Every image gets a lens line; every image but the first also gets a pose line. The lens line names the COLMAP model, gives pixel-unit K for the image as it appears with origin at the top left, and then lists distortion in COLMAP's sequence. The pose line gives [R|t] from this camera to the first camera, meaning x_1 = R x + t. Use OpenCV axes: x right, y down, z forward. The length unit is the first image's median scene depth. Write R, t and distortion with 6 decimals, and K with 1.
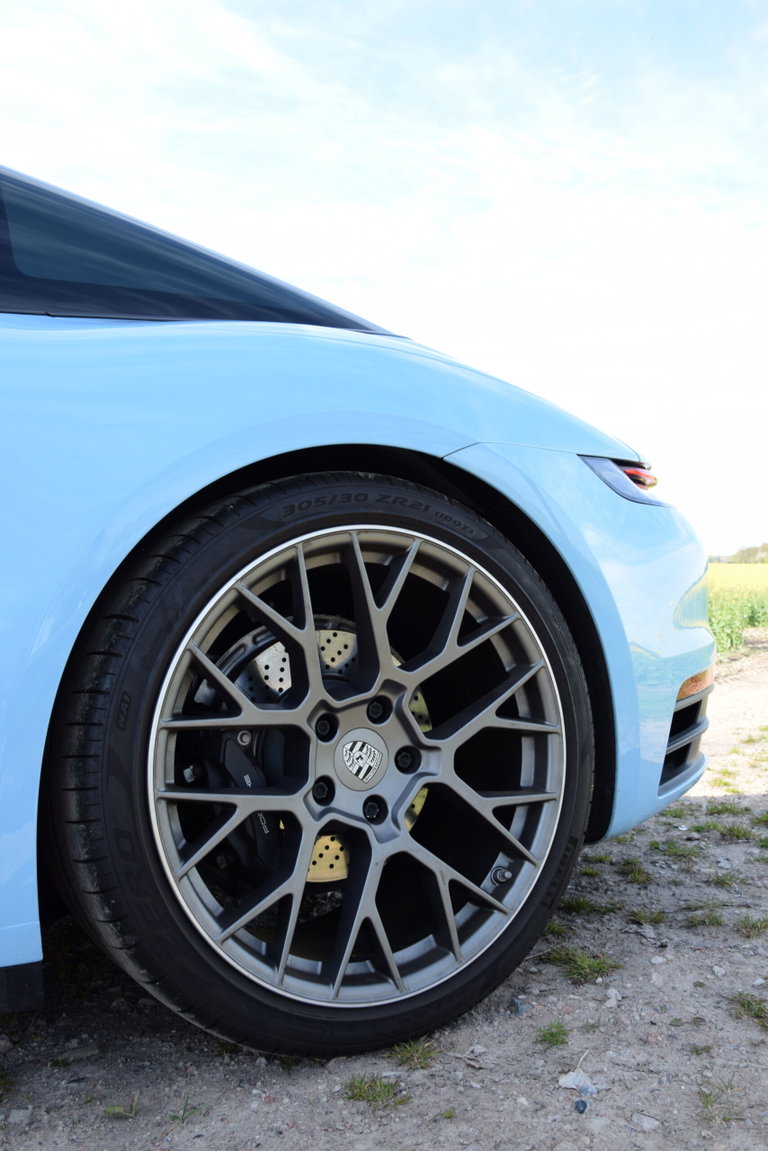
lens RADIAL K [[1055.6, 0, 369.2], [0, 1055.6, 611.5], [0, 0, 1]] dist [-0.016565, 0.000000]
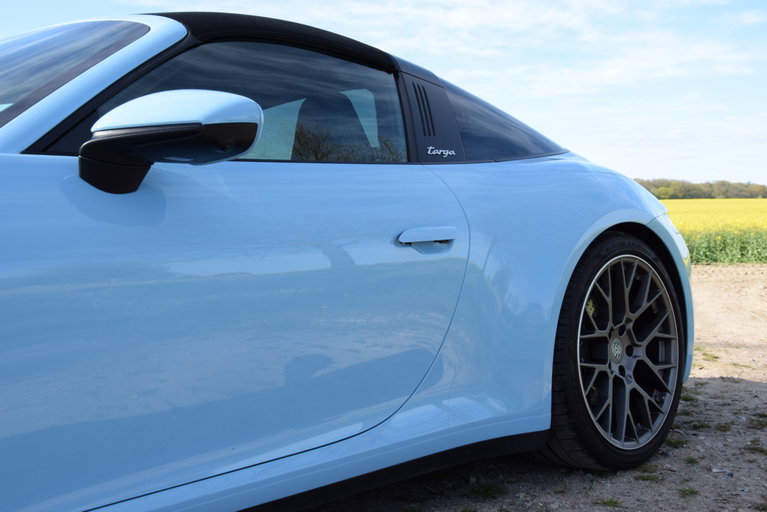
lens RADIAL K [[999.0, 0, 383.8], [0, 999.0, 258.0], [0, 0, 1]] dist [0.122313, 0.000000]
pose [[0.957456, 0.000096, 0.288578, -1.100023], [-0.004057, 0.999906, 0.013126, -0.093374], [-0.288550, -0.013739, 0.957366, -0.977038]]
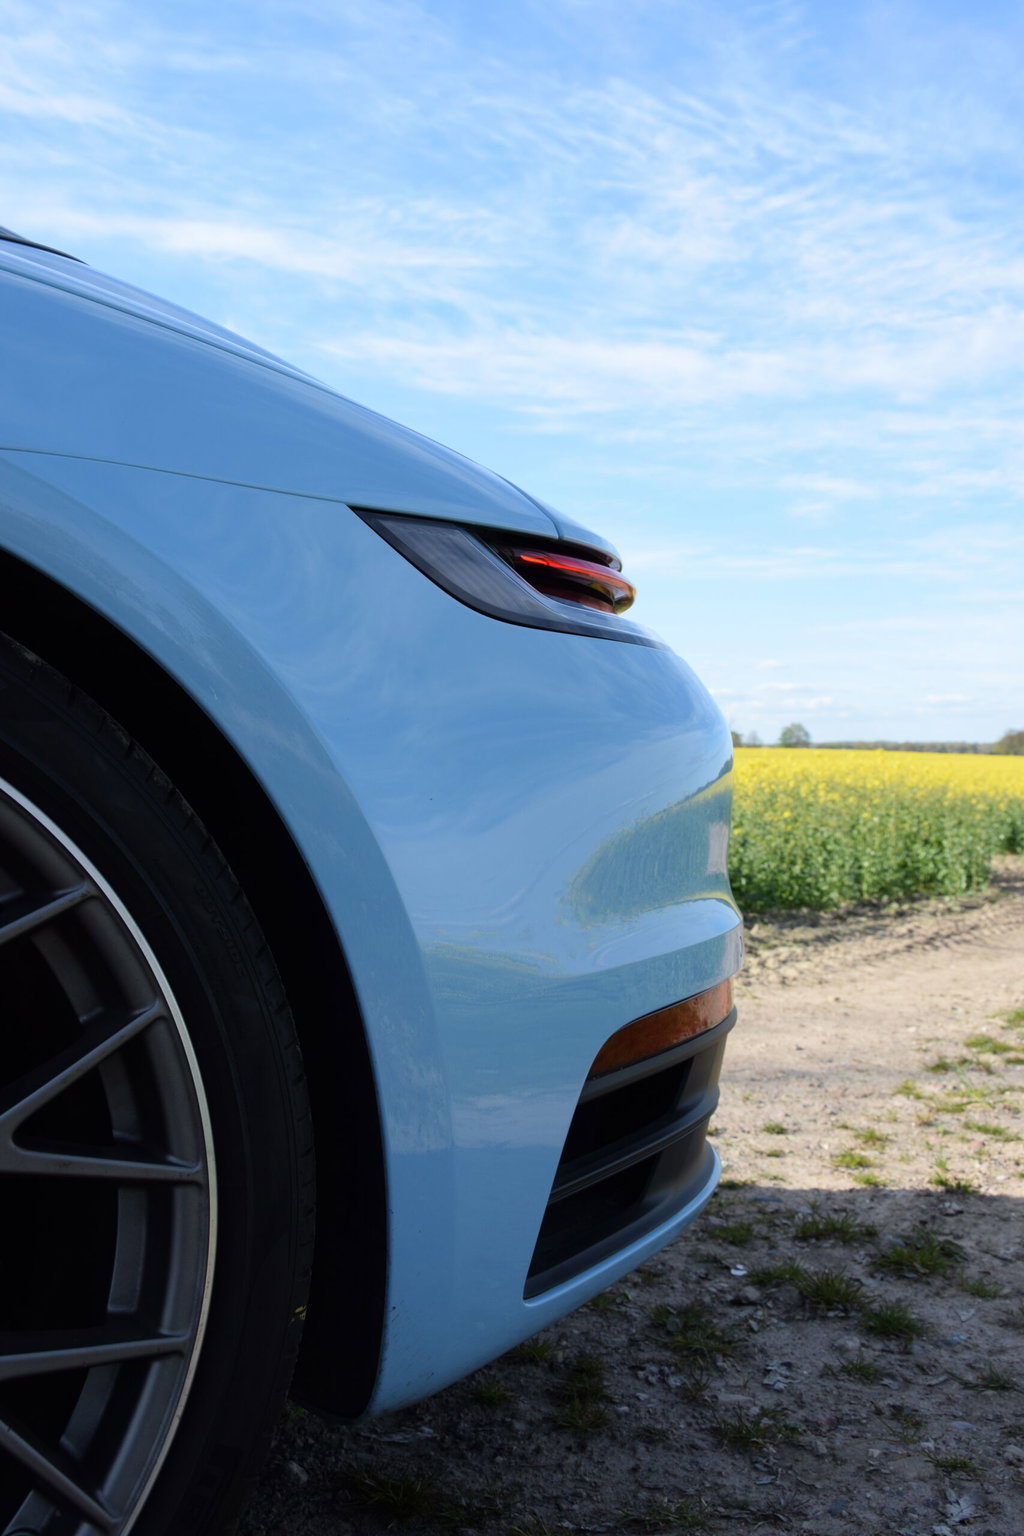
lens RADIAL K [[1541.2, 0, 508.0], [0, 1541.2, 768.4], [0, 0, 1]] dist [0.019031, 0.000000]
pose [[0.999364, 0.031429, 0.016826, 0.281504], [-0.030987, 0.999182, -0.025966, -0.031088], [-0.017628, 0.025428, 0.999521, 0.405490]]
